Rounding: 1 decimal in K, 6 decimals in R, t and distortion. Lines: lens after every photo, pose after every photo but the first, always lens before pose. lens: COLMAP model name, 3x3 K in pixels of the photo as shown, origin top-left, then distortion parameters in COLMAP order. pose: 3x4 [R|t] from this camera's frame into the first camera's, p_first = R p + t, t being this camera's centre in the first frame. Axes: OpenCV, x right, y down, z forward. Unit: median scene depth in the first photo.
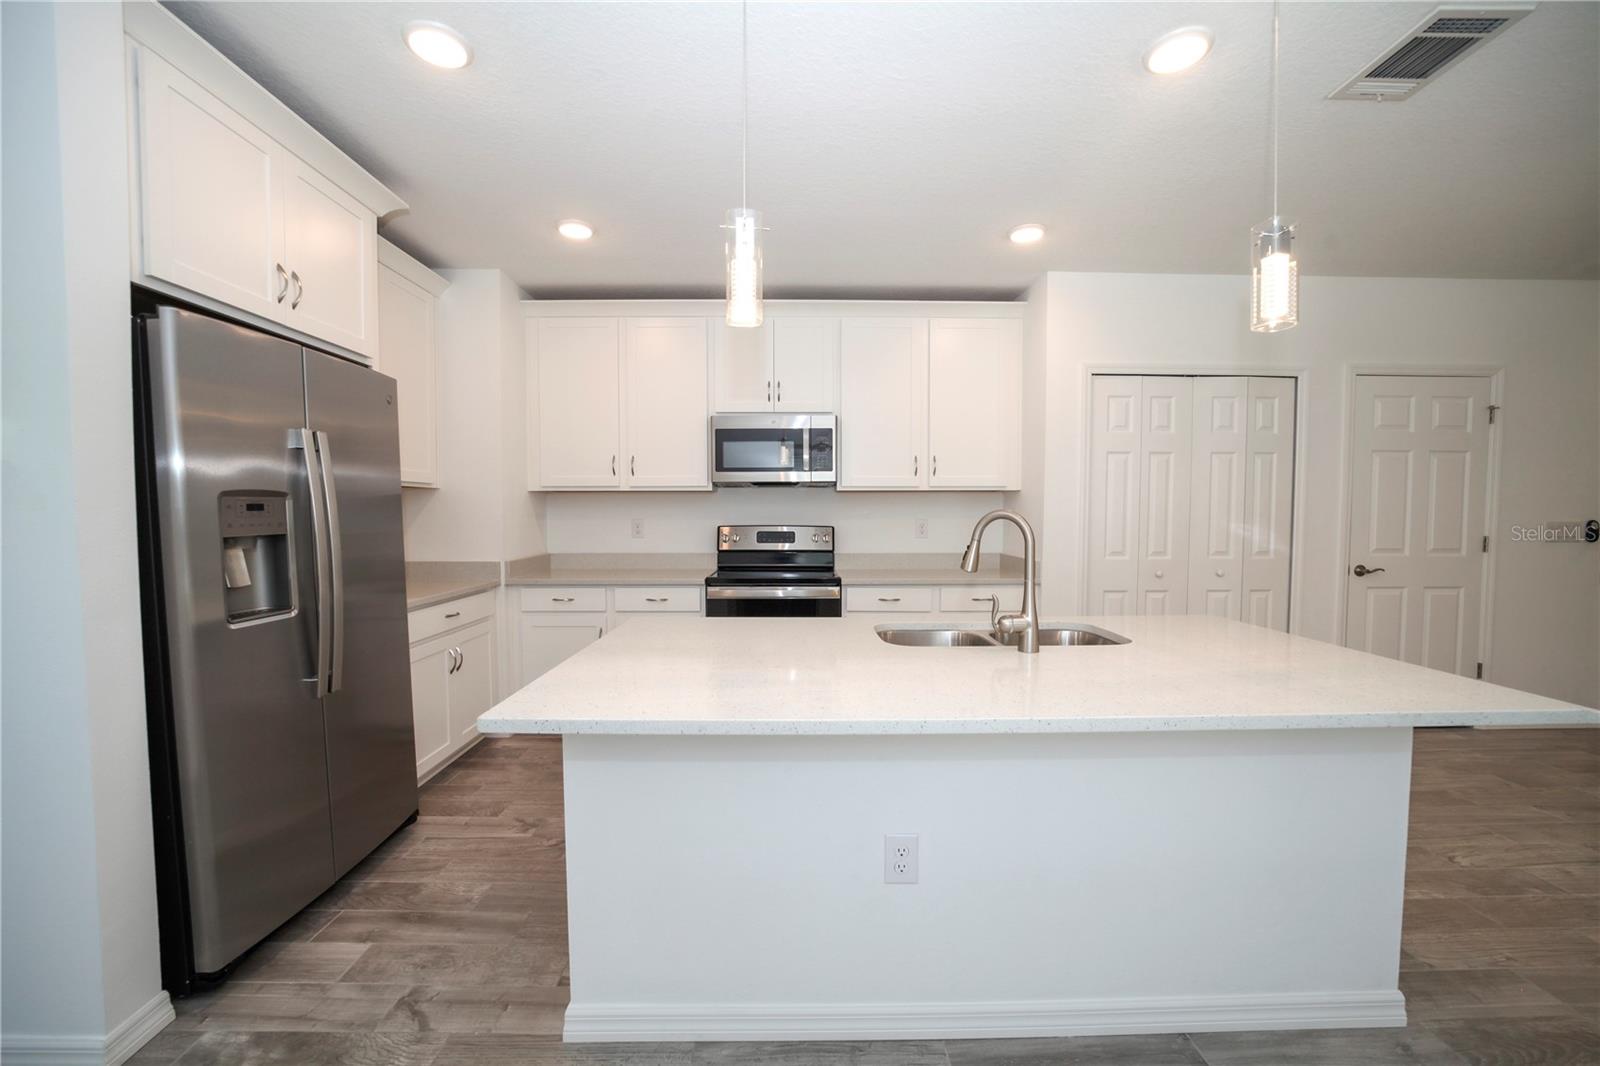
lens RADIAL K [[622.6, 0, 801.2], [0, 622.6, 535.4], [0, 0, 1]] dist [-0.039240, 0.010112]
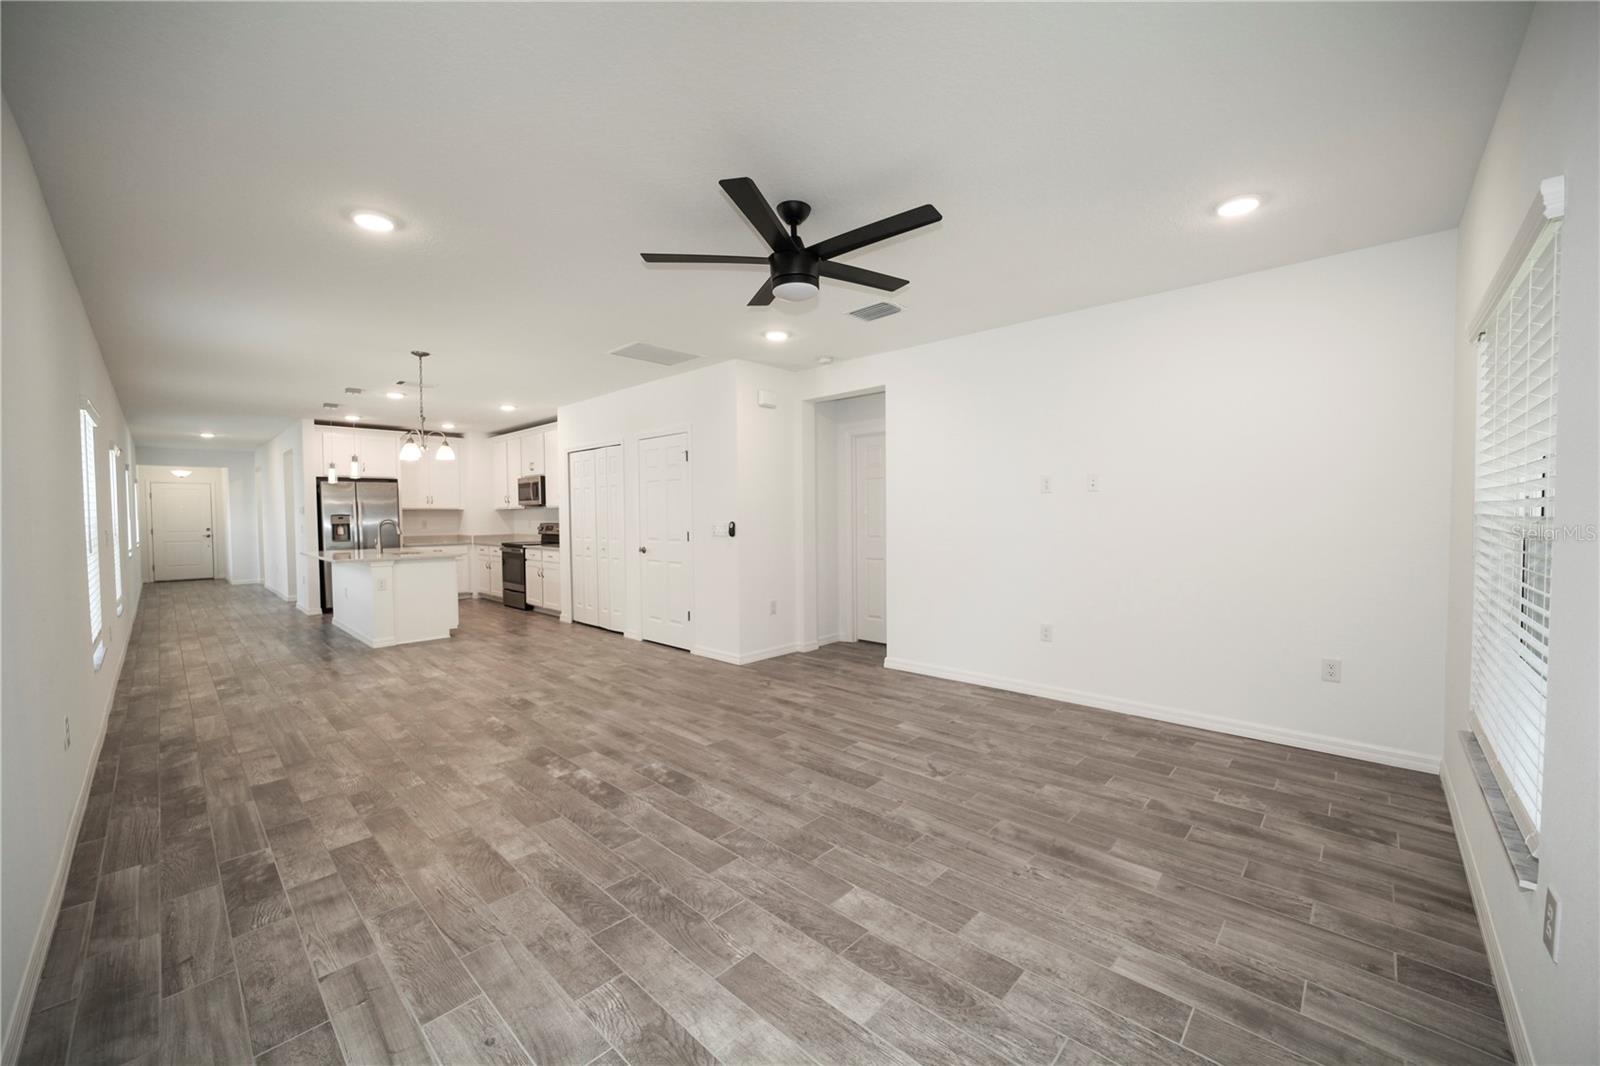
lens RADIAL K [[622.6, 0, 801.2], [0, 622.6, 535.4], [0, 0, 1]] dist [-0.039240, 0.010112]
pose [[0.720592, 0.019092, -0.693096, 2.520466], [-0.019809, 0.999780, 0.006945, -0.006458], [0.693076, 0.008725, 0.720812, 0.016630]]
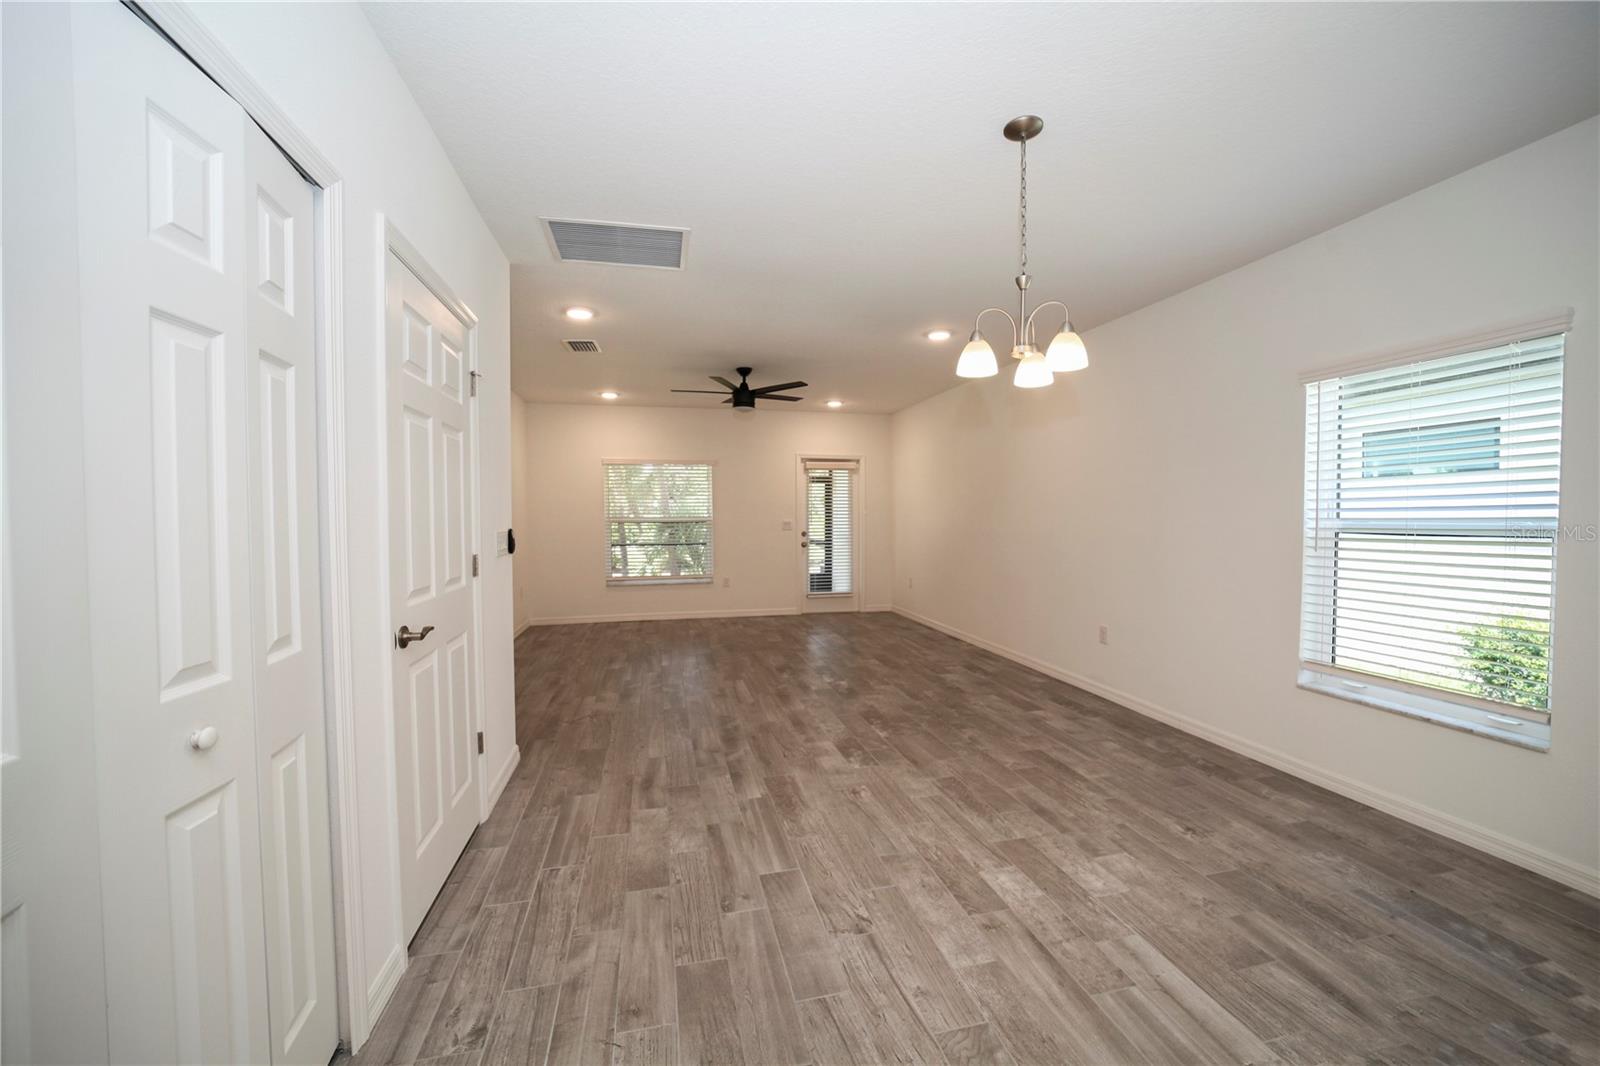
lens RADIAL K [[622.6, 0, 801.2], [0, 622.6, 535.4], [0, 0, 1]] dist [-0.039240, 0.010112]
pose [[-0.217334, -0.031992, 0.975573, 0.348242], [0.042739, 0.998192, 0.042255, -0.036271], [-0.975161, 0.050878, -0.215574, 0.786097]]
